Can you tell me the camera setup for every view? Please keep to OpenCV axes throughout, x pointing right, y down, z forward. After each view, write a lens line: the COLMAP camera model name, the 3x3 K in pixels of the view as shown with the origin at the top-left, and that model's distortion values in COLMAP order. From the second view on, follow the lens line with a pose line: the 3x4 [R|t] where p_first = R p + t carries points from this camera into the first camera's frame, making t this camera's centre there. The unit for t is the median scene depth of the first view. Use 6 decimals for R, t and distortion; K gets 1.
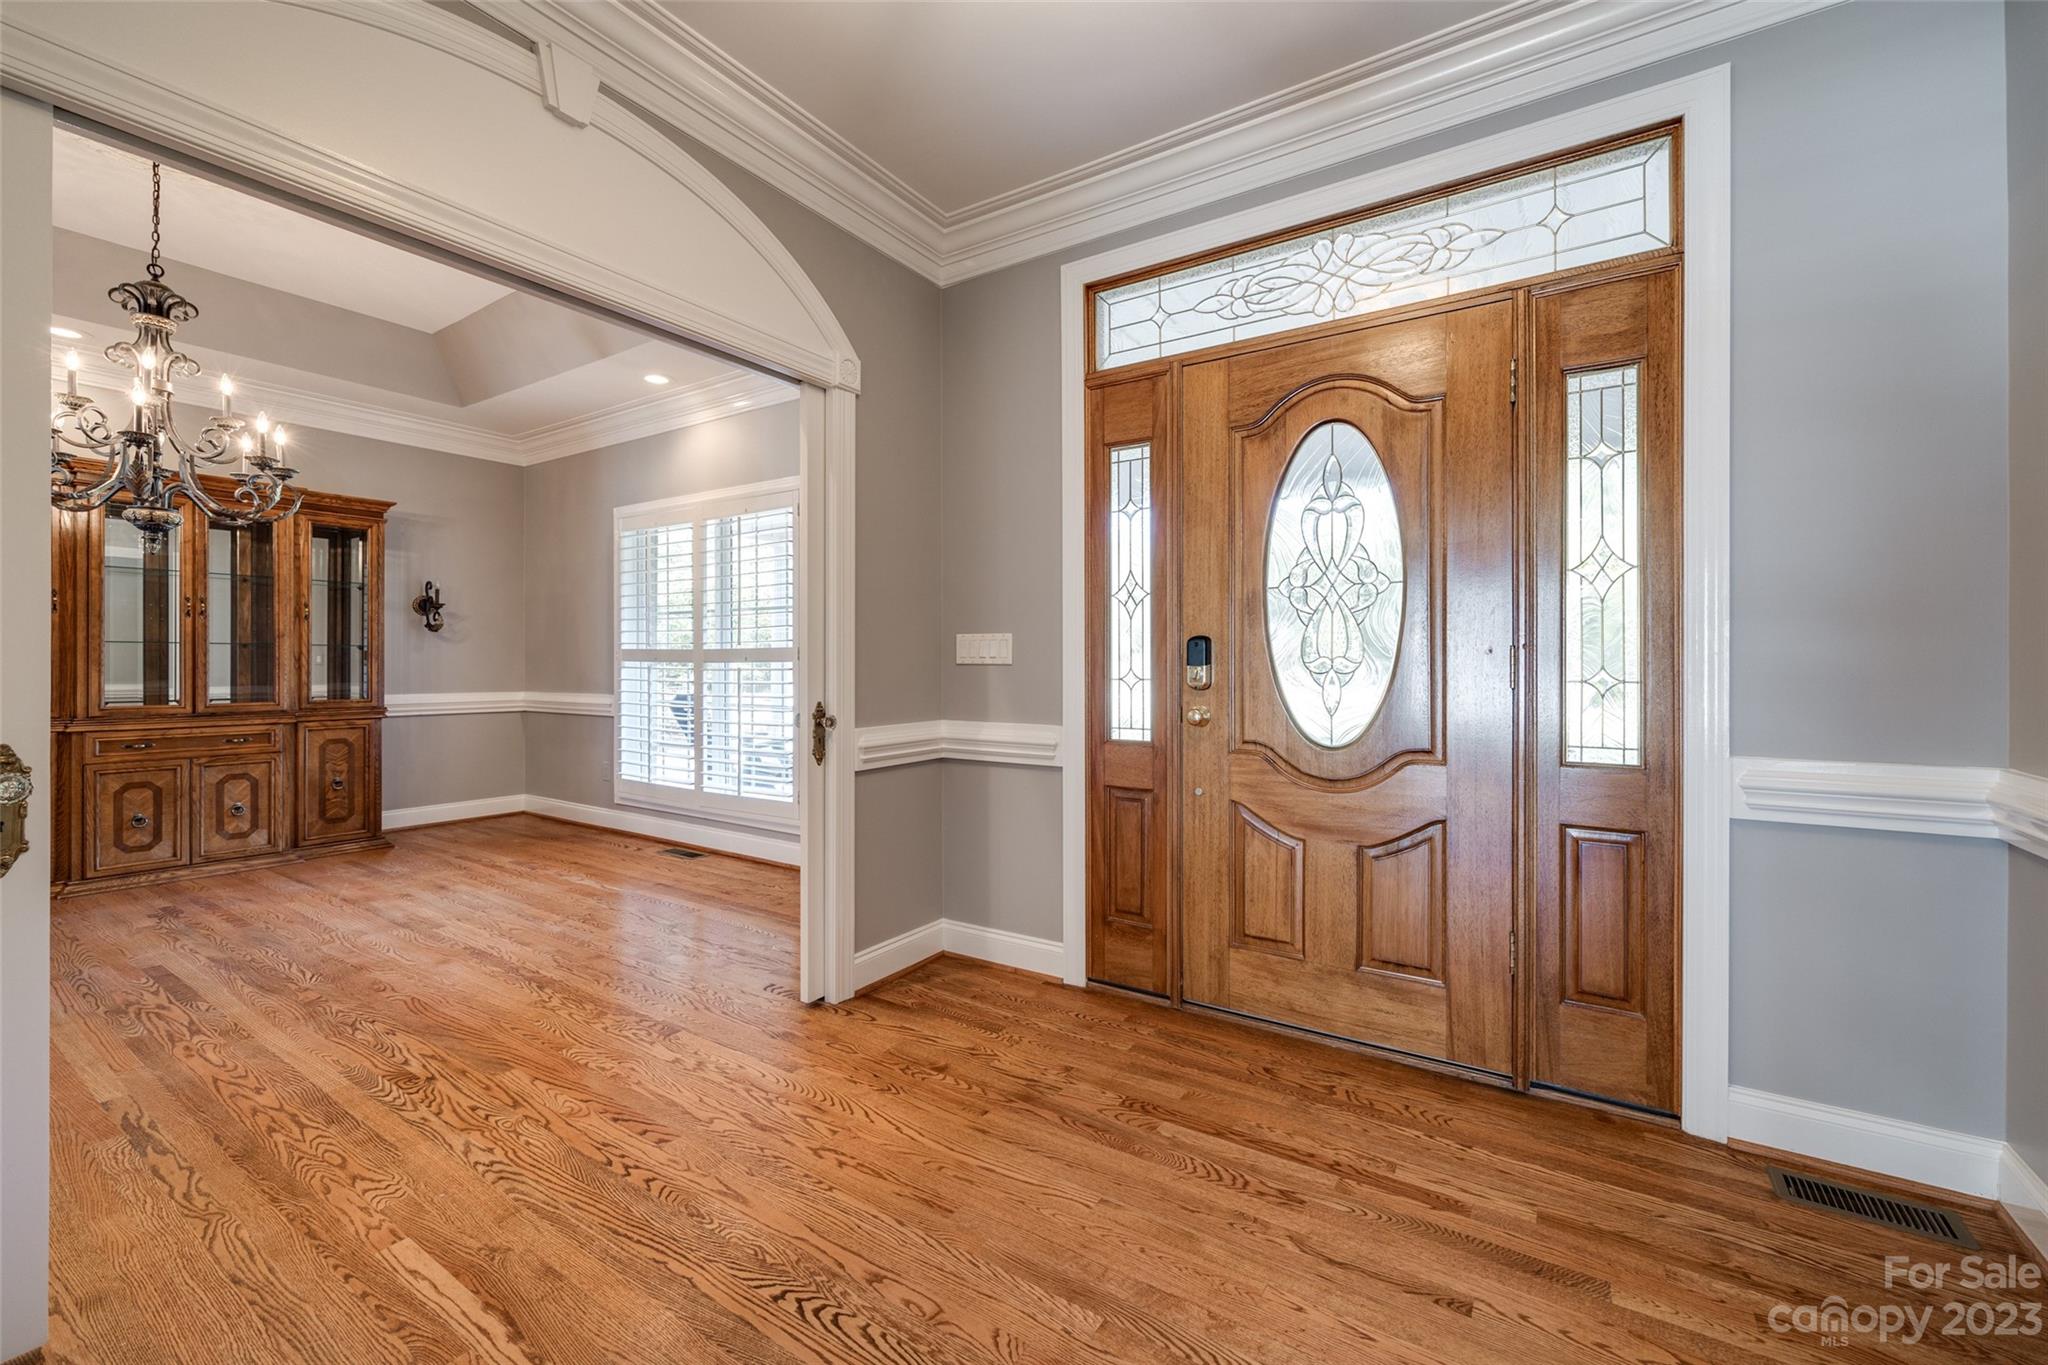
lens RADIAL K [[827.8, 0, 1014.1], [0, 827.8, 663.2], [0, 0, 1]] dist [-0.002643, 0.000112]
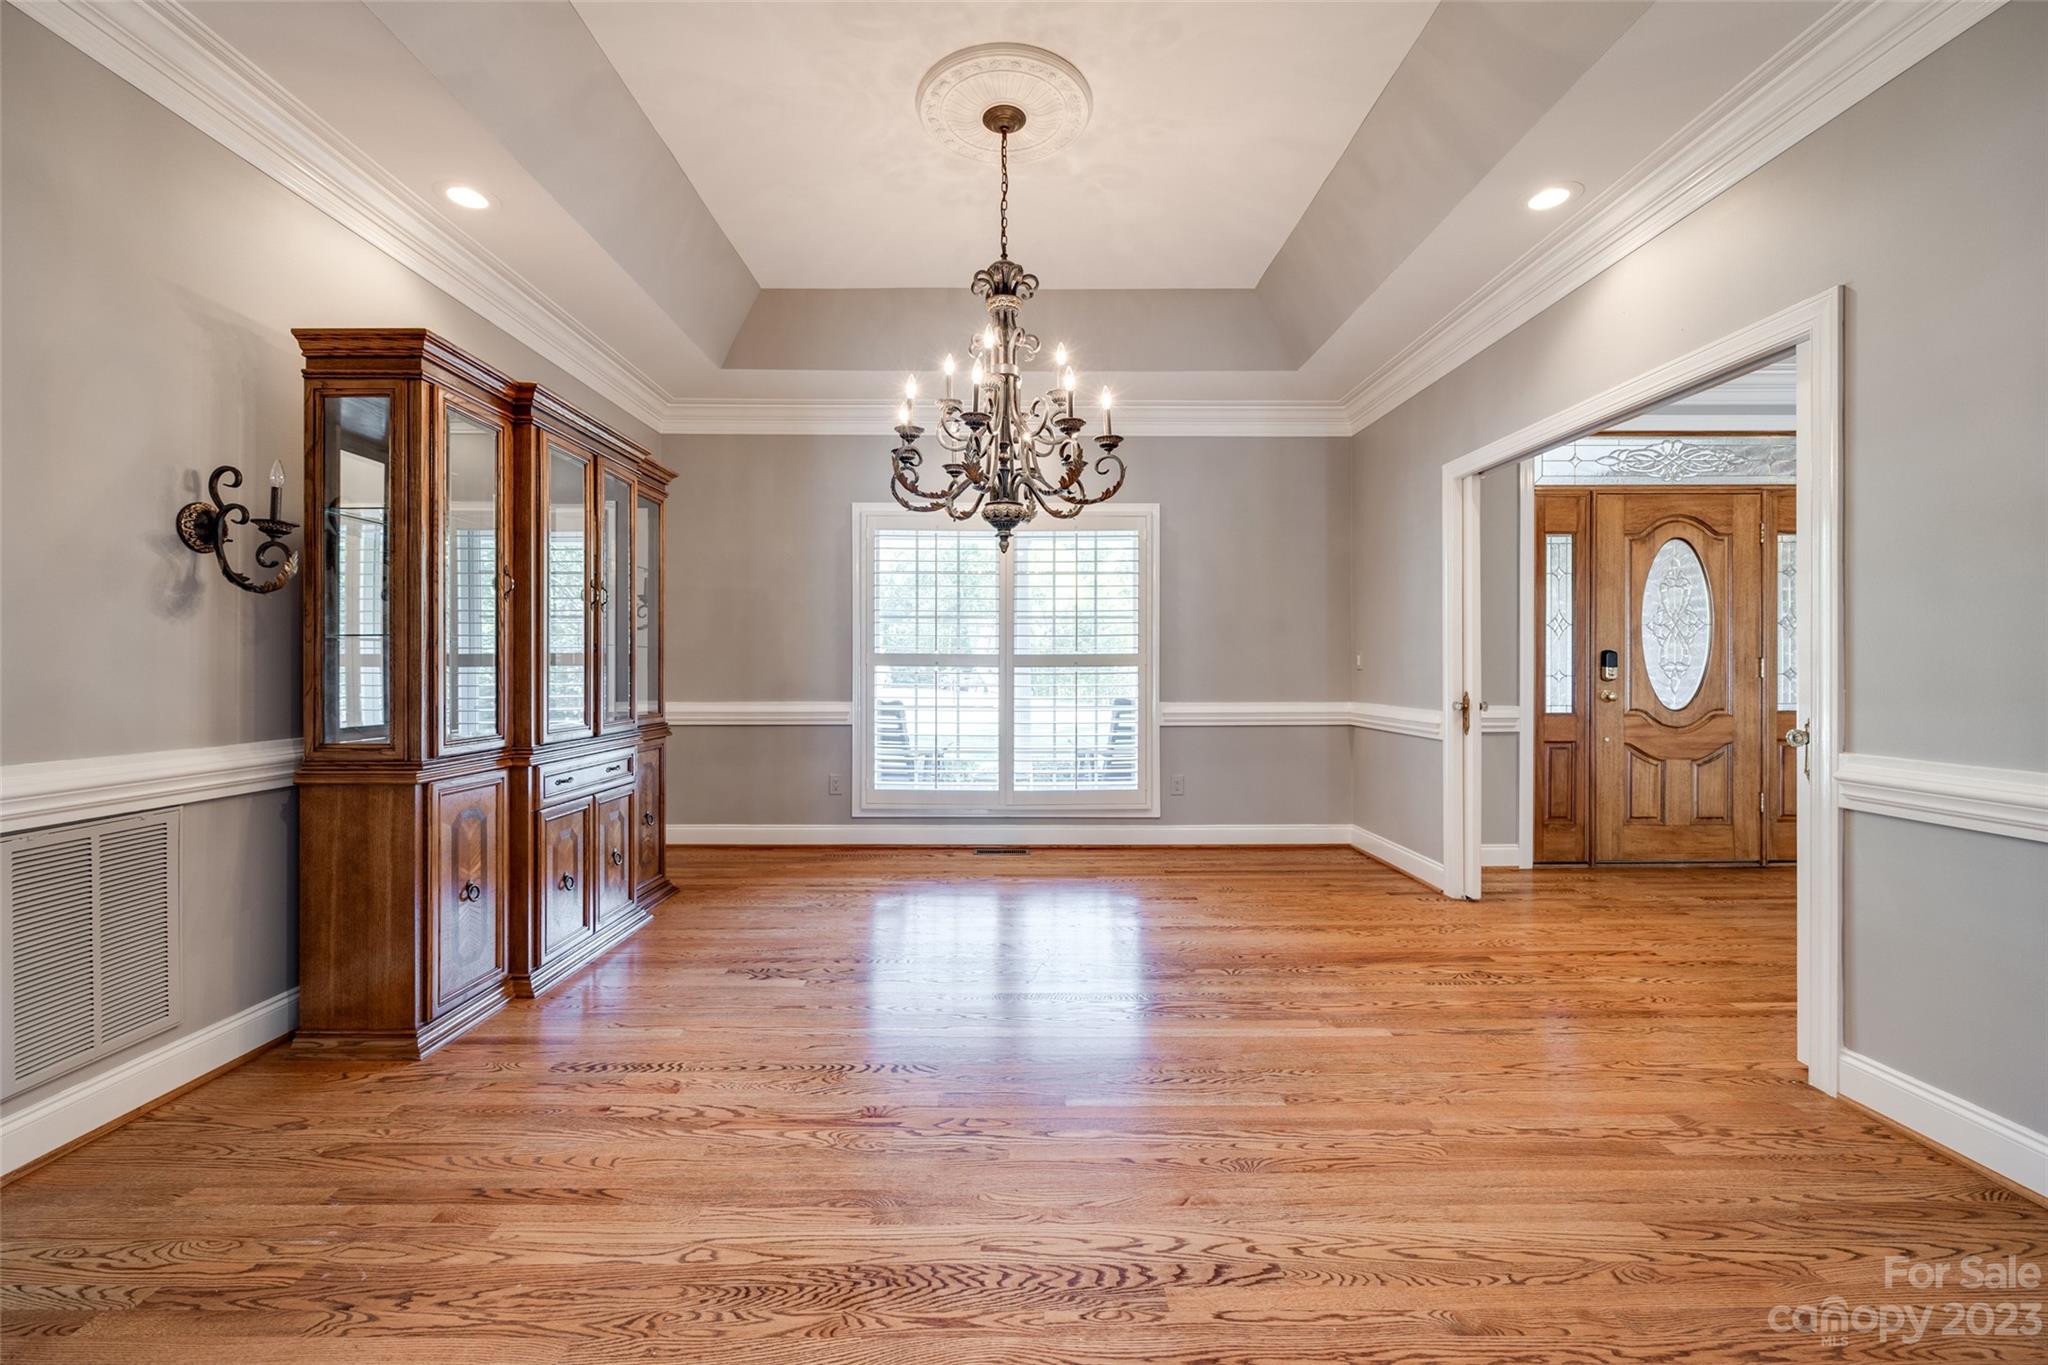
lens RADIAL K [[827.8, 0, 1014.7], [0, 827.8, 670.9], [0, 0, 1]] dist [-0.002643, 0.000112]
pose [[0.831540, -0.006150, 0.555431, -1.787569], [0.001696, 0.999962, 0.008532, -0.007721], [-0.555463, -0.006153, 0.831519, 0.245871]]
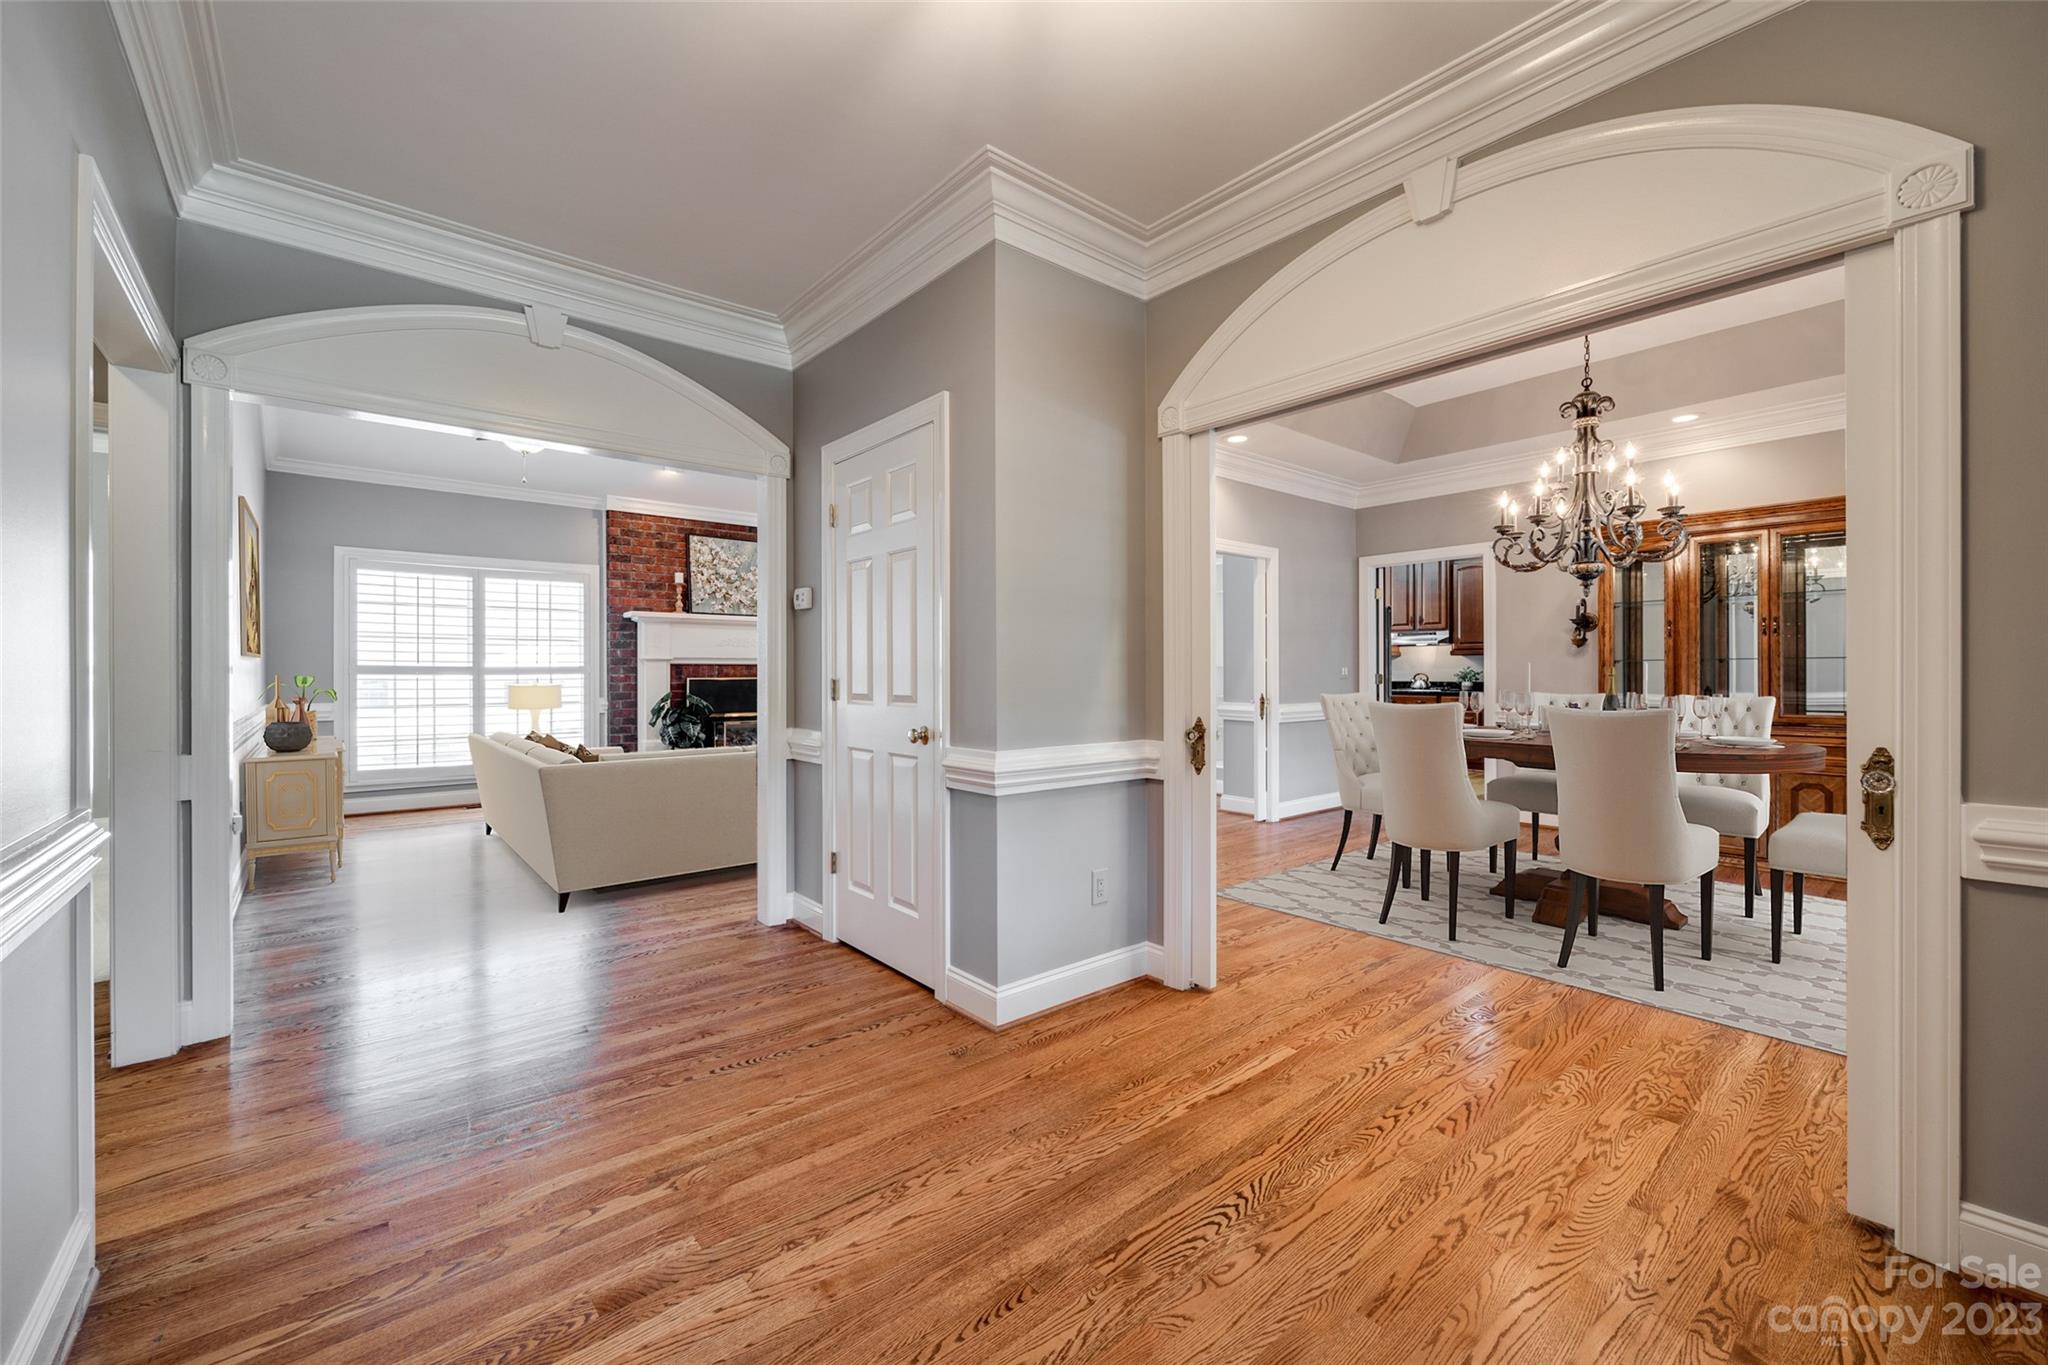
lens RADIAL K [[827.8, 0, 1029.5], [0, 827.8, 672.0], [0, 0, 1]] dist [-0.002643, 0.000112]
pose [[-0.275422, -0.003372, -0.961318, 0.558751], [0.004334, 0.999979, -0.004749, -0.009950], [0.961314, -0.005474, -0.275401, 0.579668]]
